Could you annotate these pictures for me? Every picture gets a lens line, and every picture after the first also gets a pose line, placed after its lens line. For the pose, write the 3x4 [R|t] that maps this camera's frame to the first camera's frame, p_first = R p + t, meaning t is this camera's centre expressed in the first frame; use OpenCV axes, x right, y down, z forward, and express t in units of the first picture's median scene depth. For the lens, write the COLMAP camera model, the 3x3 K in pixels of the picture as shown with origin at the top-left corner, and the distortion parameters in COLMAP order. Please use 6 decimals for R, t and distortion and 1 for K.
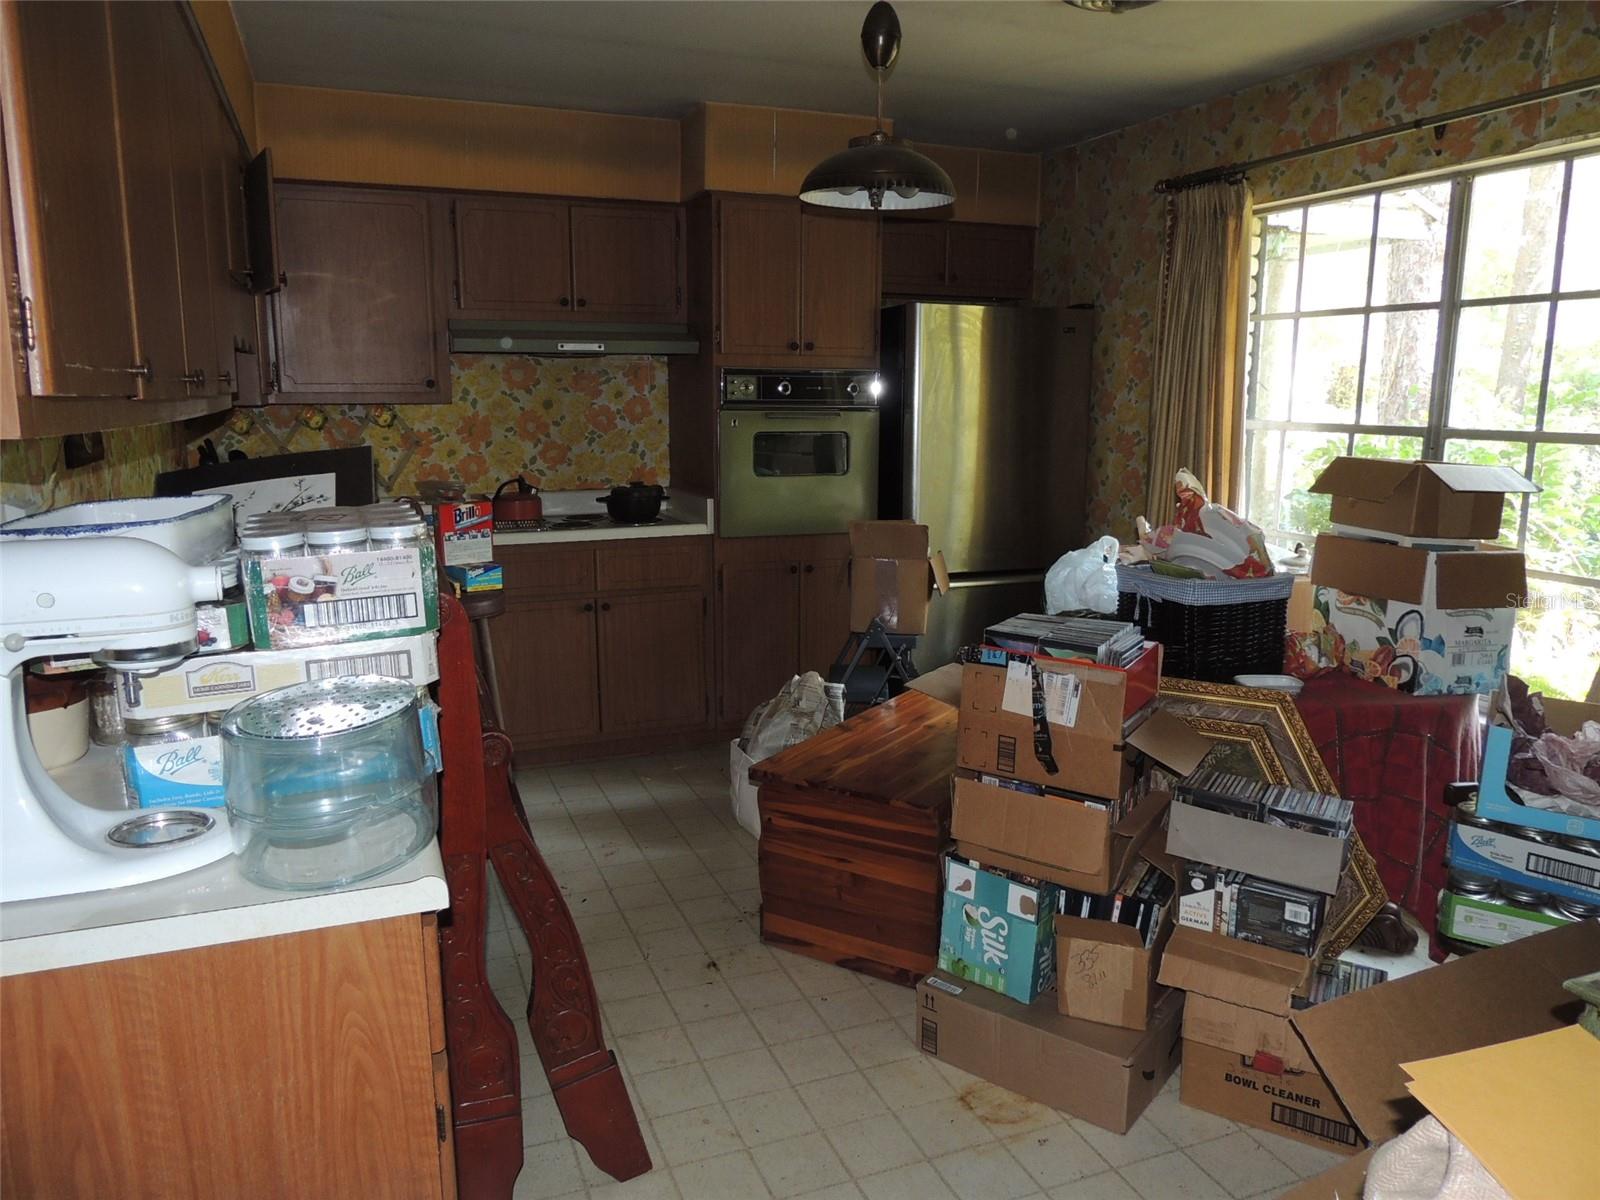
lens RADIAL K [[1151.3, 0, 800.9], [0, 1151.3, 601.1], [0, 0, 1]] dist [-0.013615, 0.003007]
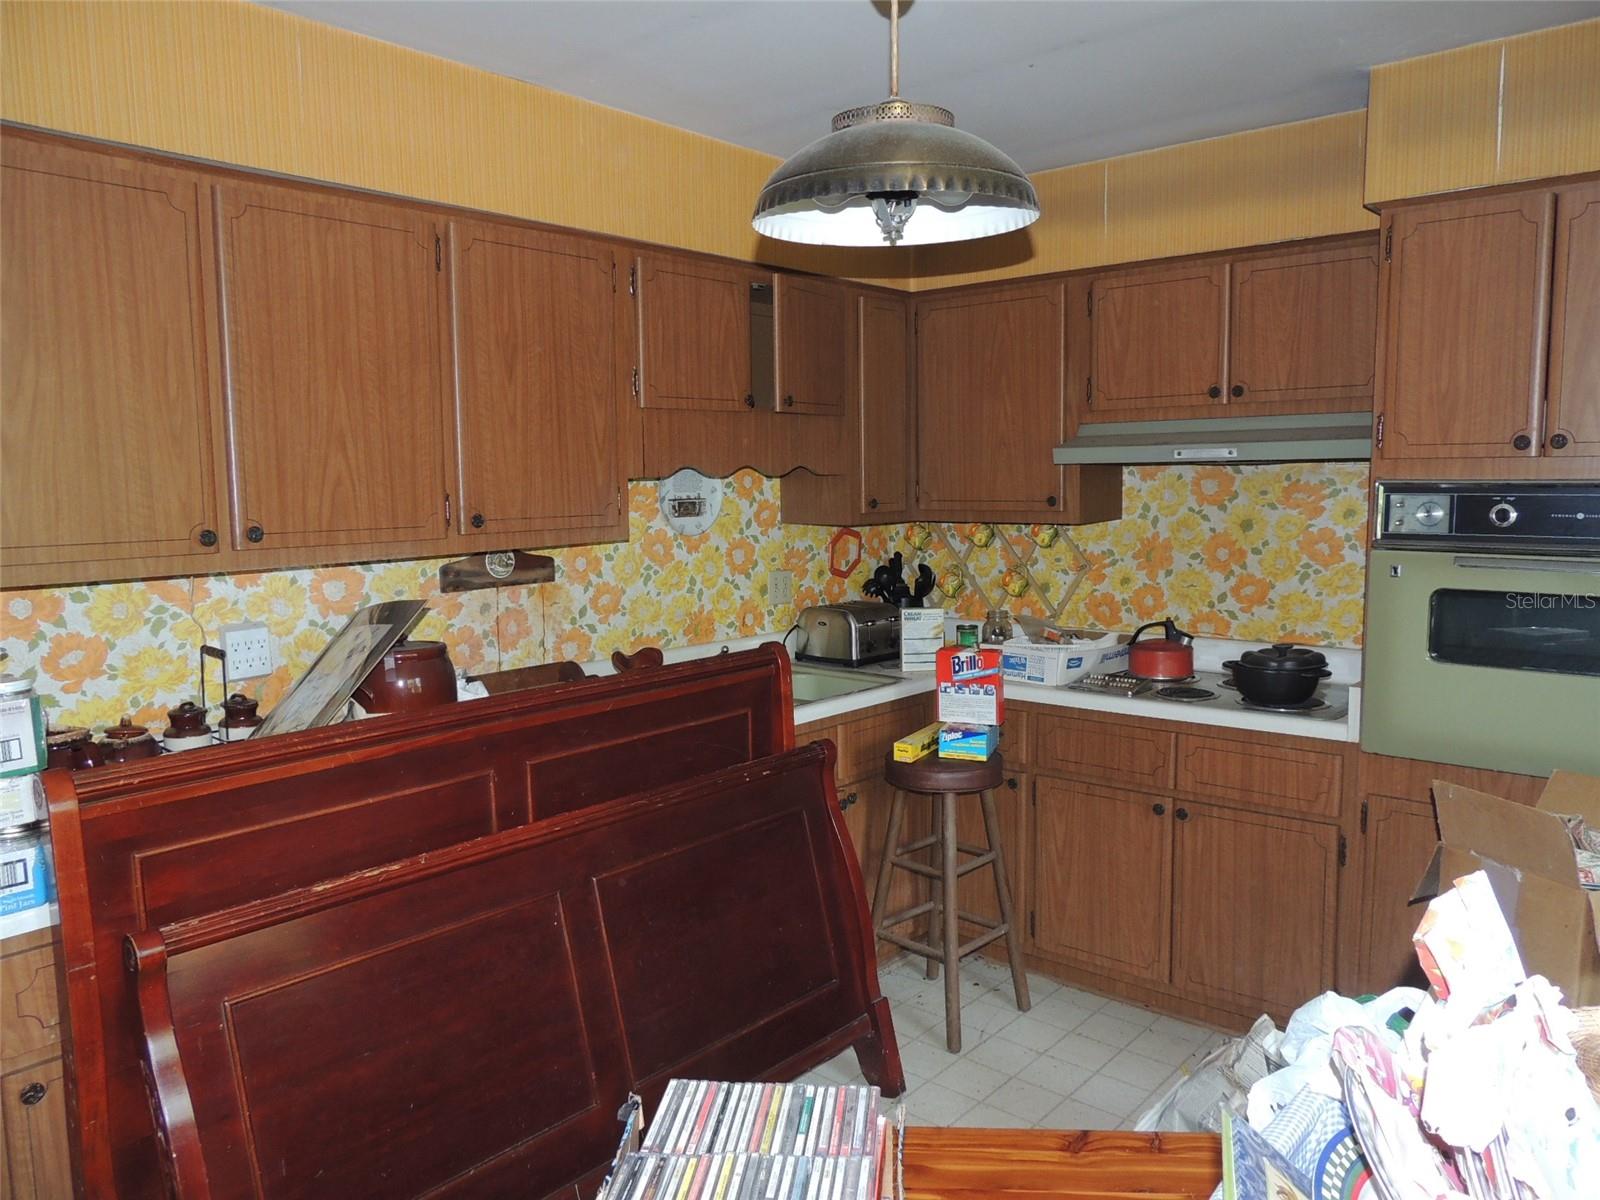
lens RADIAL K [[1151.3, 0, 801.3], [0, 1151.3, 595.0], [0, 0, 1]] dist [-0.013615, 0.003007]
pose [[0.462834, 0.085516, -0.882310, 0.314456], [-0.142900, 0.989515, 0.020945, -0.103269], [0.874851, 0.116388, 0.470202, 0.412998]]
